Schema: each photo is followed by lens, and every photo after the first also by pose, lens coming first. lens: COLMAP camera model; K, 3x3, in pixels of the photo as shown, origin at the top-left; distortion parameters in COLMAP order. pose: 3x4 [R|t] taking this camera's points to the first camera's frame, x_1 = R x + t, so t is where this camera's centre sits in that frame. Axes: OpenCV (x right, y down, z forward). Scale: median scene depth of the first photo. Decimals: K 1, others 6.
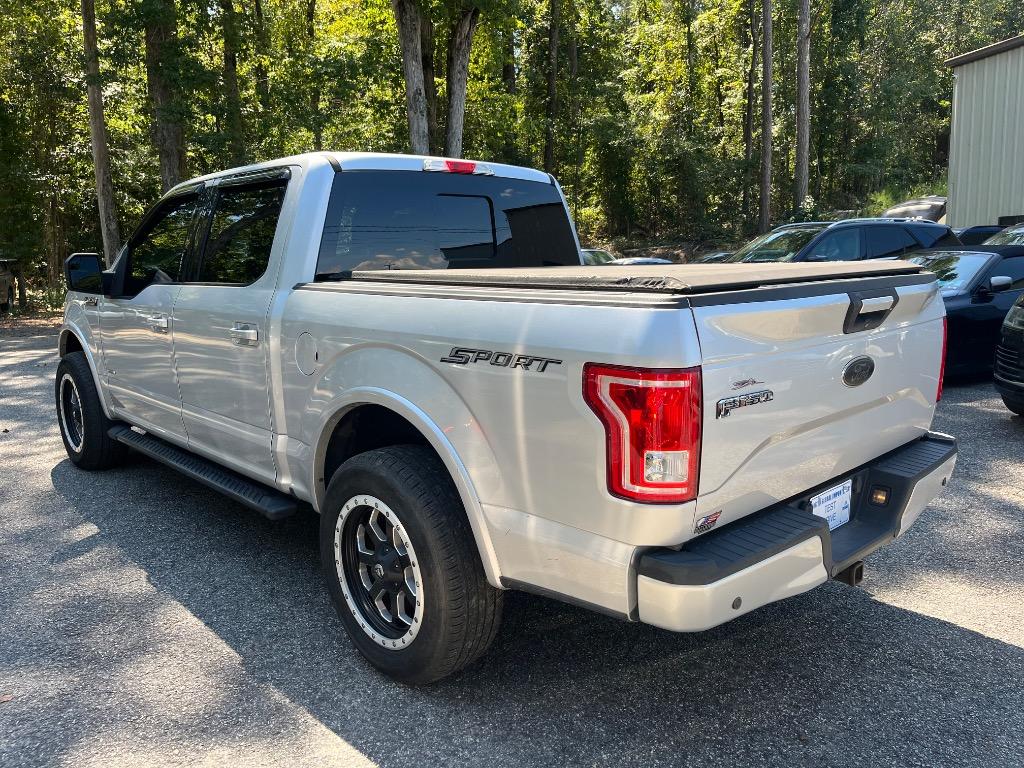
lens RADIAL K [[759.3, 0, 506.9], [0, 759.3, 379.3], [0, 0, 1]] dist [0.056694, -0.079546]
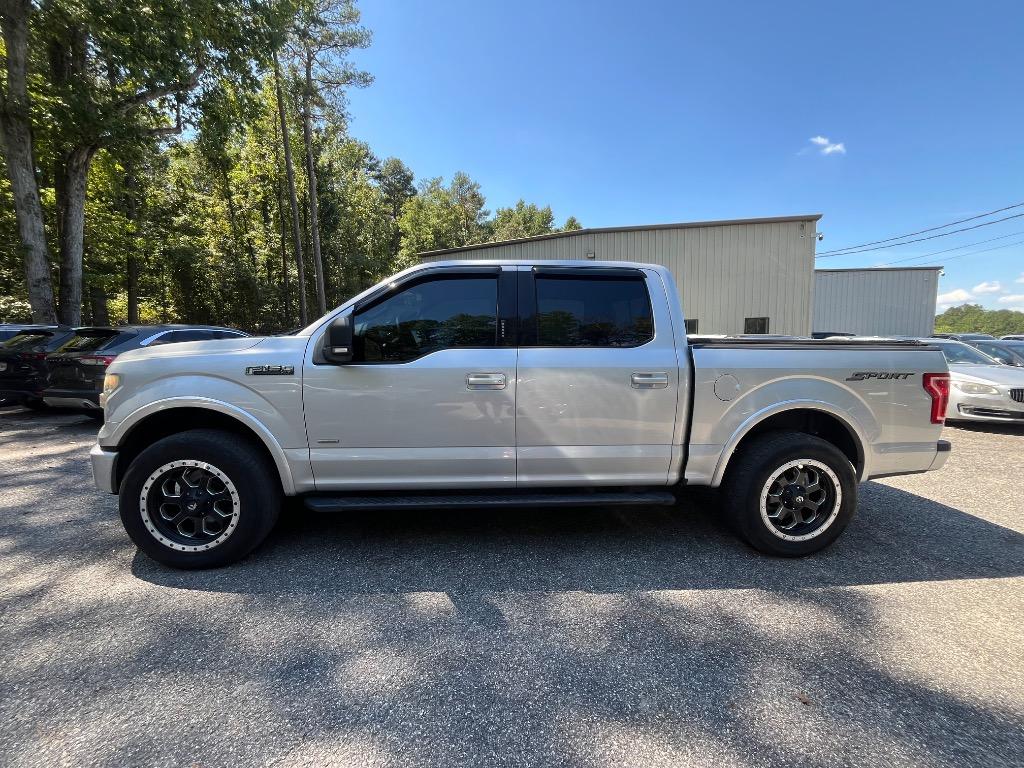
lens RADIAL K [[404.3, 0, 512.0], [0, 404.3, 384.0], [0, 0, 1]] dist [-0.002138, -0.000332]
pose [[0.644169, -0.063890, 0.762210, -1.012895], [0.110189, 0.993862, -0.009817, -0.069721], [-0.756905, 0.090311, 0.647255, 0.663202]]
